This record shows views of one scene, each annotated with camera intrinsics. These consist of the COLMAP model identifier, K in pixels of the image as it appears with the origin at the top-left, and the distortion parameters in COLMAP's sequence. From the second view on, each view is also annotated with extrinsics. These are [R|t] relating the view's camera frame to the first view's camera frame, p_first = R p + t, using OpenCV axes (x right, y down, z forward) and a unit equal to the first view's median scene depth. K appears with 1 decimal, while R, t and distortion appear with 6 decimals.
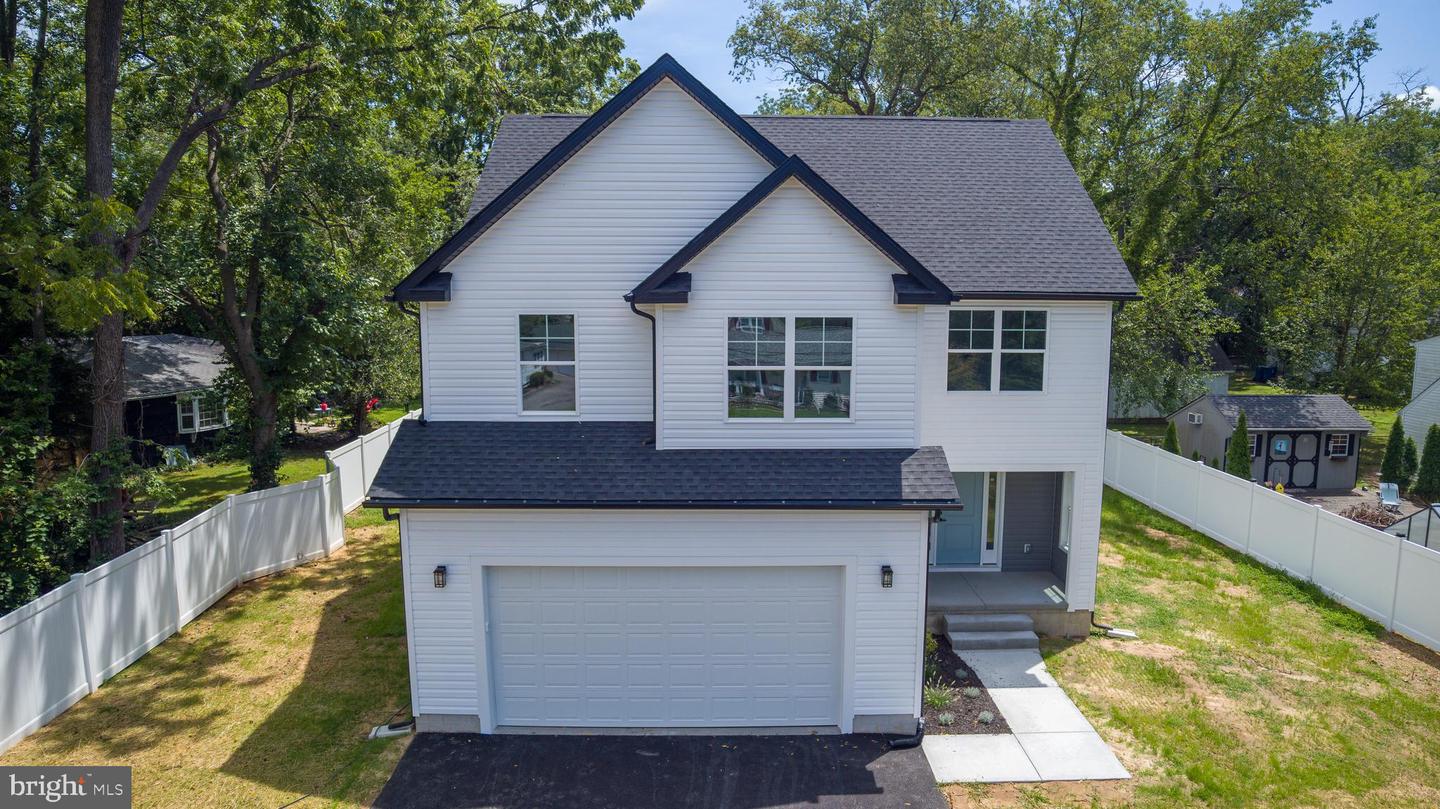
lens RADIAL K [[890.5, 0, 759.5], [0, 890.5, 401.9], [0, 0, 1]] dist [-0.130089, 0.073506]
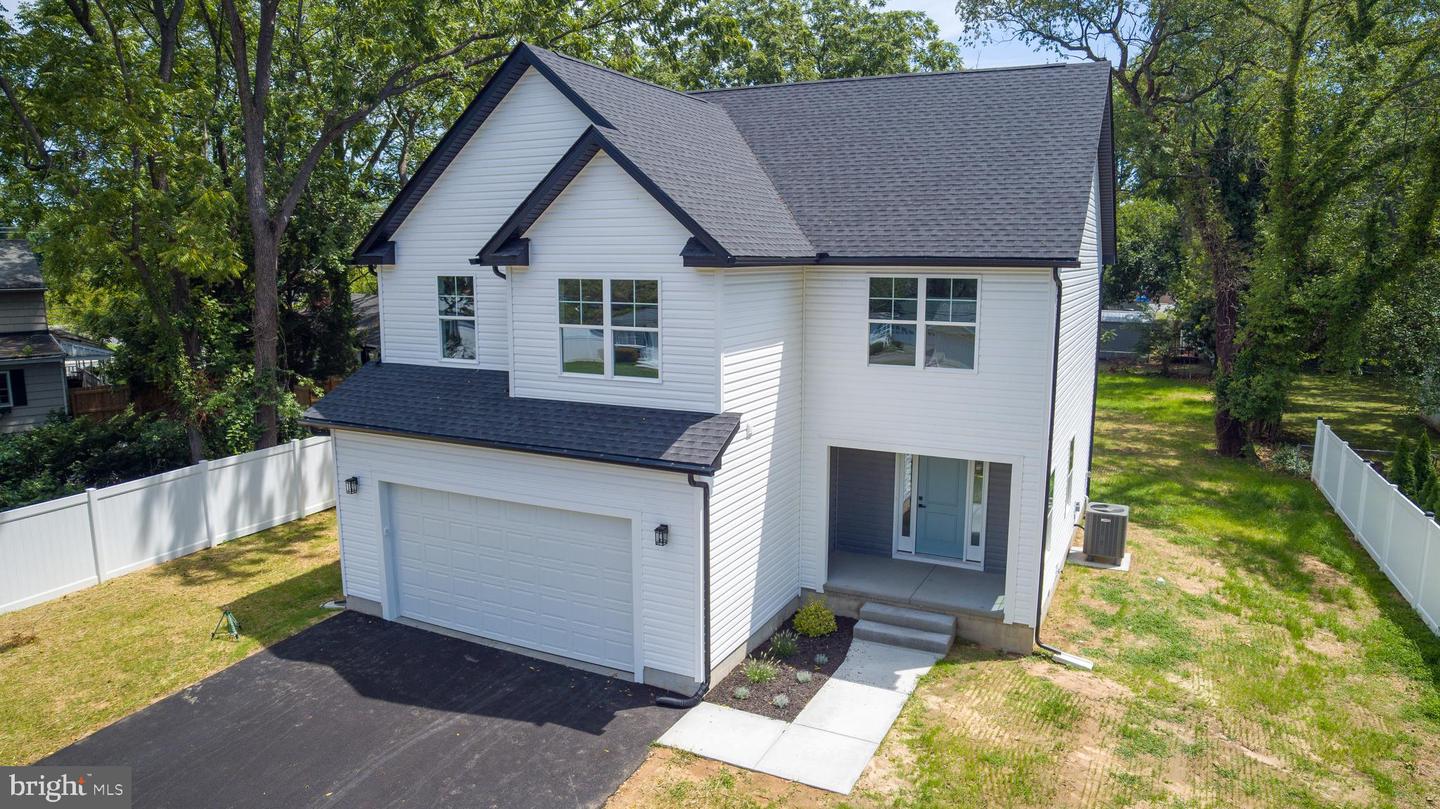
lens RADIAL K [[890.5, 0, 759.5], [0, 890.5, 401.9], [0, 0, 1]] dist [-0.130089, 0.073506]
pose [[0.897744, 0.071055, -0.434749, 0.622844], [-0.060264, 0.997437, 0.038577, -0.001396], [0.436376, -0.008433, 0.899725, 0.122882]]
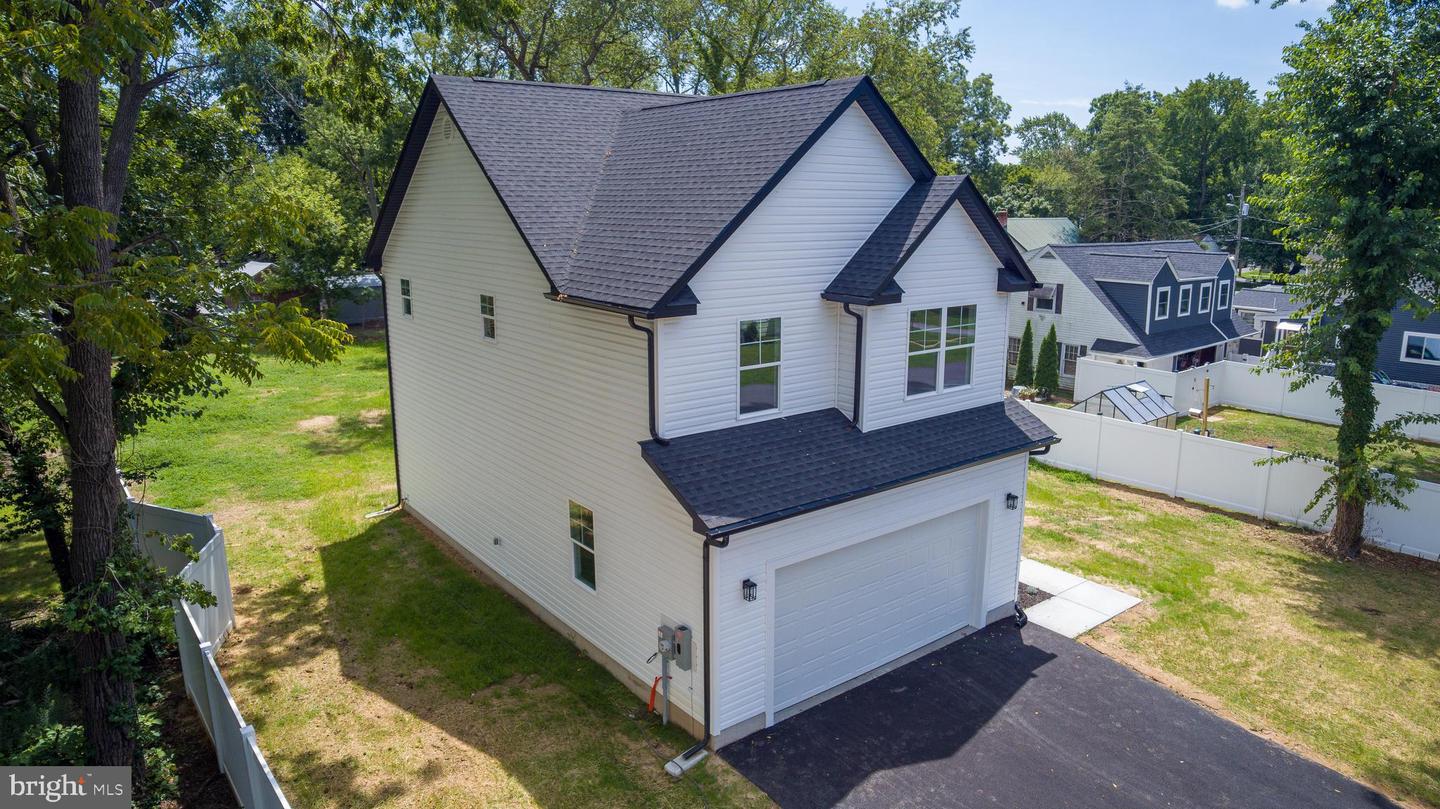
lens RADIAL K [[854.4, 0, 738.2], [0, 854.4, 400.2], [0, 0, 1]] dist [-0.098405, -0.000248]
pose [[0.817232, -0.128775, 0.561738, -0.802645], [0.079541, 0.990591, 0.111368, -0.113635], [-0.570794, -0.046332, 0.819785, 0.192383]]
